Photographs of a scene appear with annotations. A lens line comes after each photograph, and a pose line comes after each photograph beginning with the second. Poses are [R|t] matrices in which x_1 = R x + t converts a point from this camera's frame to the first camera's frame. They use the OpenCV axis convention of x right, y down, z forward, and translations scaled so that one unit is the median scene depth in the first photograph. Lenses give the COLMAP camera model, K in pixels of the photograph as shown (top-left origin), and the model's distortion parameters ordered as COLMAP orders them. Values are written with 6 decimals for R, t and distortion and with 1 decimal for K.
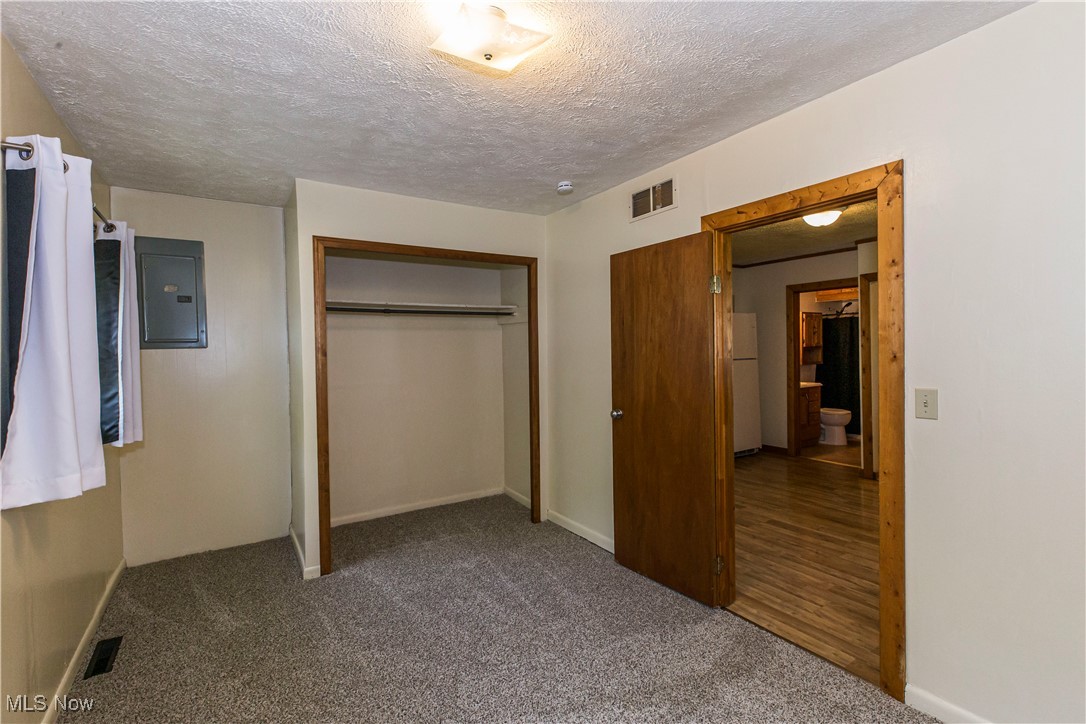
lens RADIAL K [[494.2, 0, 545.9], [0, 494.2, 359.3], [0, 0, 1]] dist [0.006877, -0.000262]
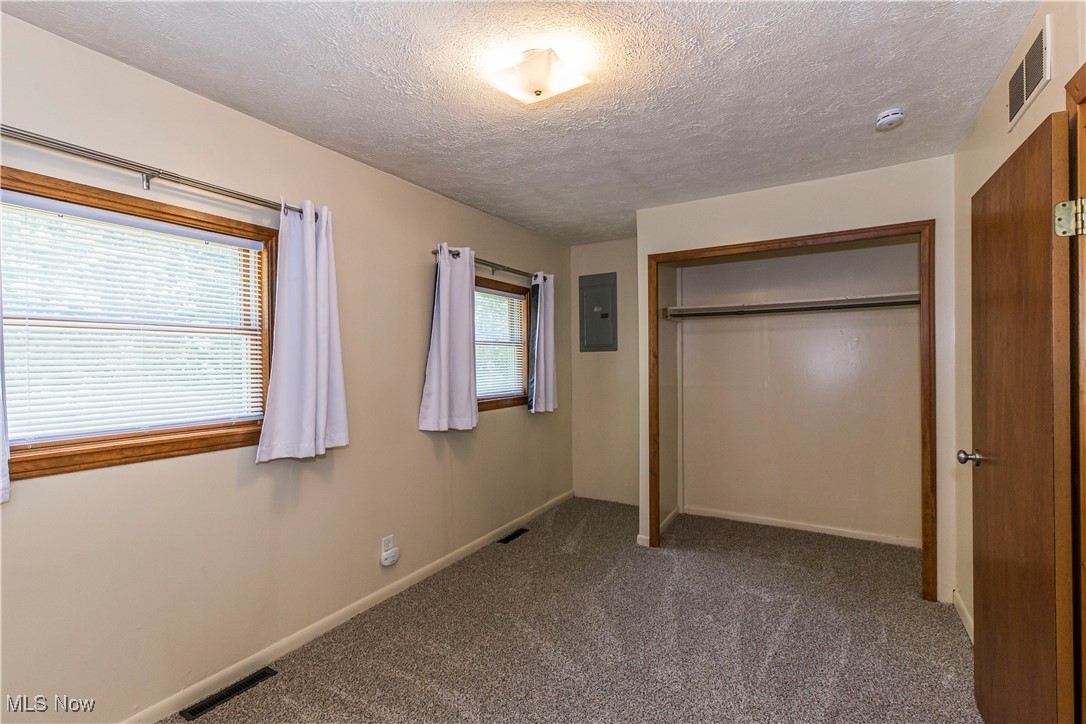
lens RADIAL K [[482.7, 0, 547.0], [0, 482.7, 359.7], [0, 0, 1]] dist [0.010934, 0.000015]
pose [[0.450738, 0.014420, -0.892540, 0.446684], [-0.014585, 0.999855, 0.008789, -0.008255], [0.892537, 0.009056, 0.450883, 0.268190]]
